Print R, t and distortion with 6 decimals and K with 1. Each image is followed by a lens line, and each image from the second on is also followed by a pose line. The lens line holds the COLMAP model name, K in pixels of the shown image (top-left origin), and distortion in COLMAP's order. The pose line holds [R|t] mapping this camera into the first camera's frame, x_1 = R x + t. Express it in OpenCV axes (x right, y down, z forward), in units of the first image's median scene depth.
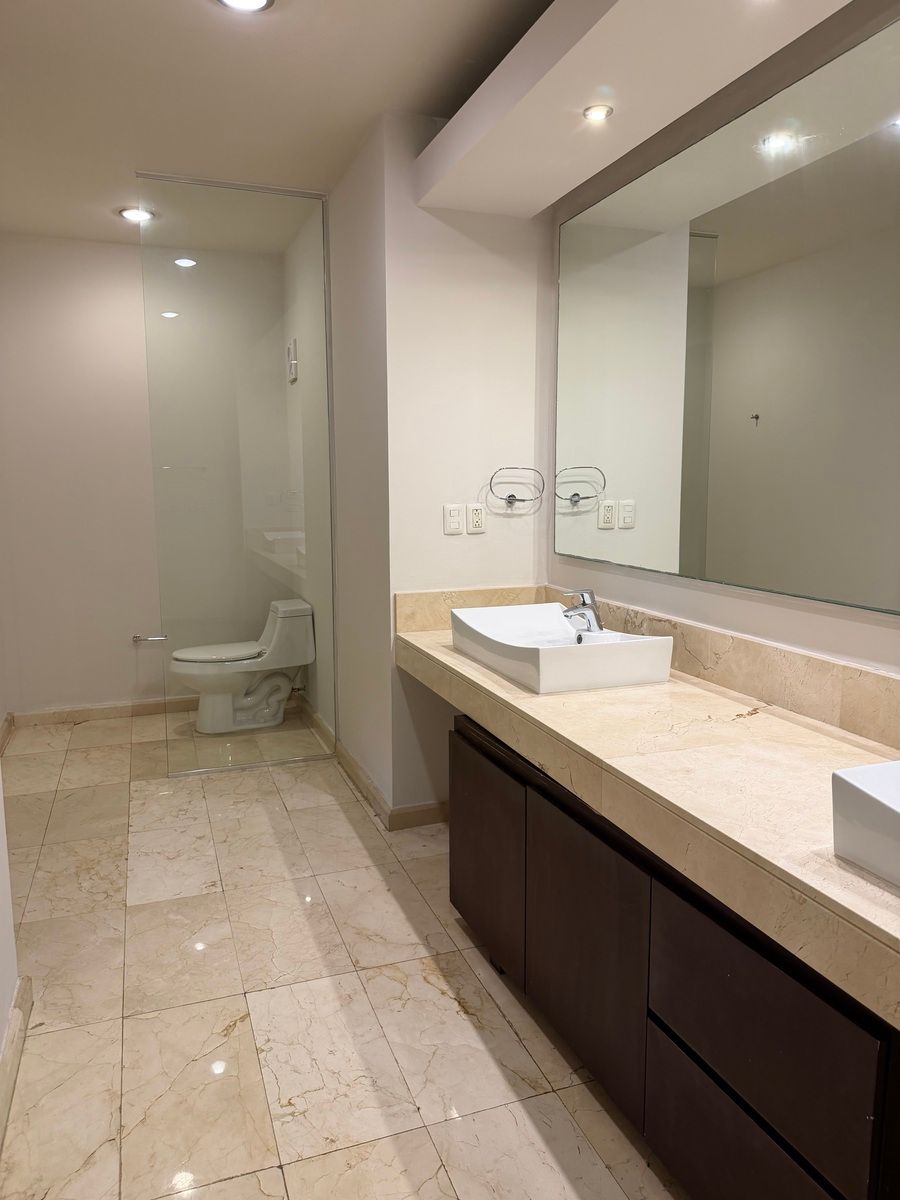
lens RADIAL K [[844.0, 0, 446.9], [0, 844.0, 591.5], [0, 0, 1]] dist [0.030078, -0.042585]
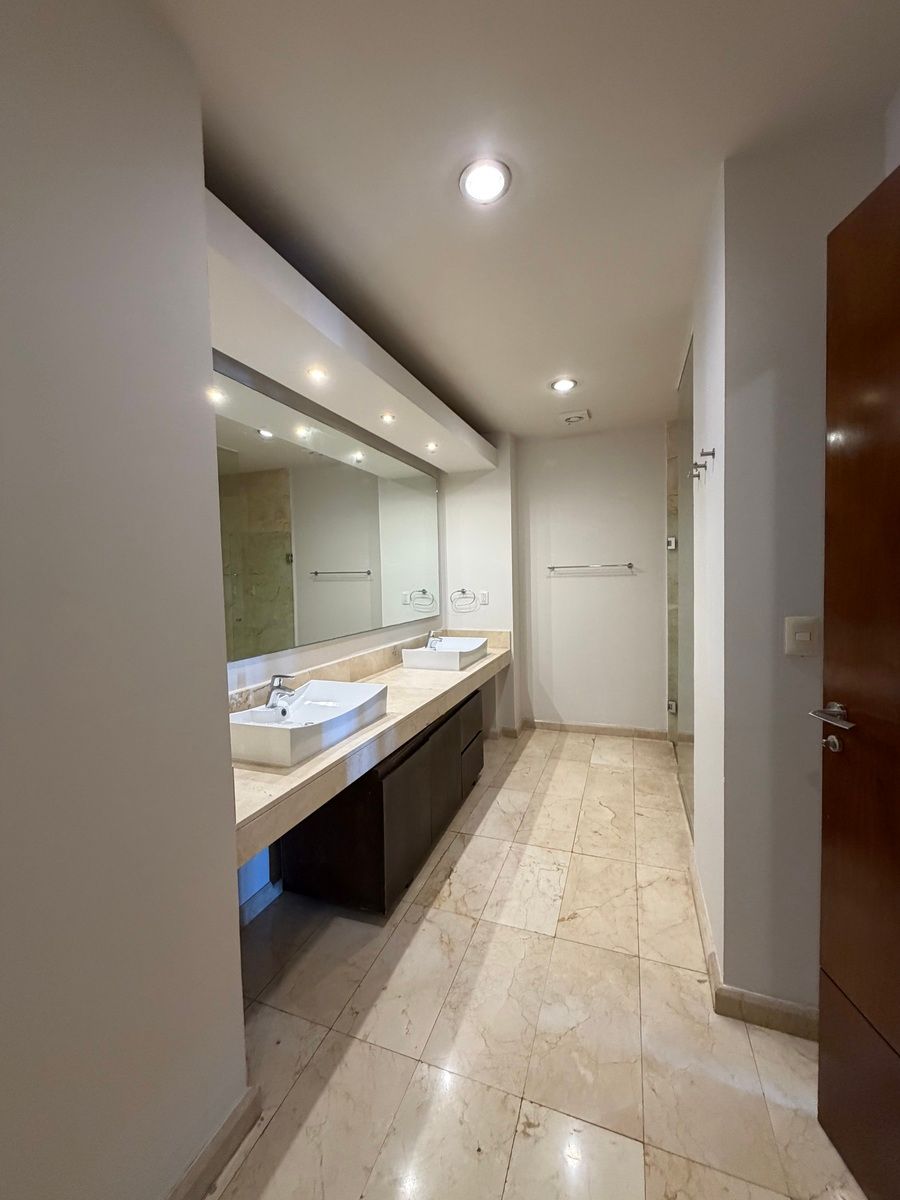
lens RADIAL K [[479.1, 0, 450.0], [0, 479.1, 609.6], [0, 0, 1]] dist [-0.000966, -0.000823]
pose [[-0.763242, -0.024431, 0.645651, -0.633941], [0.109136, 0.980051, 0.166098, -0.239828], [-0.636829, 0.197237, -0.745350, 1.657310]]
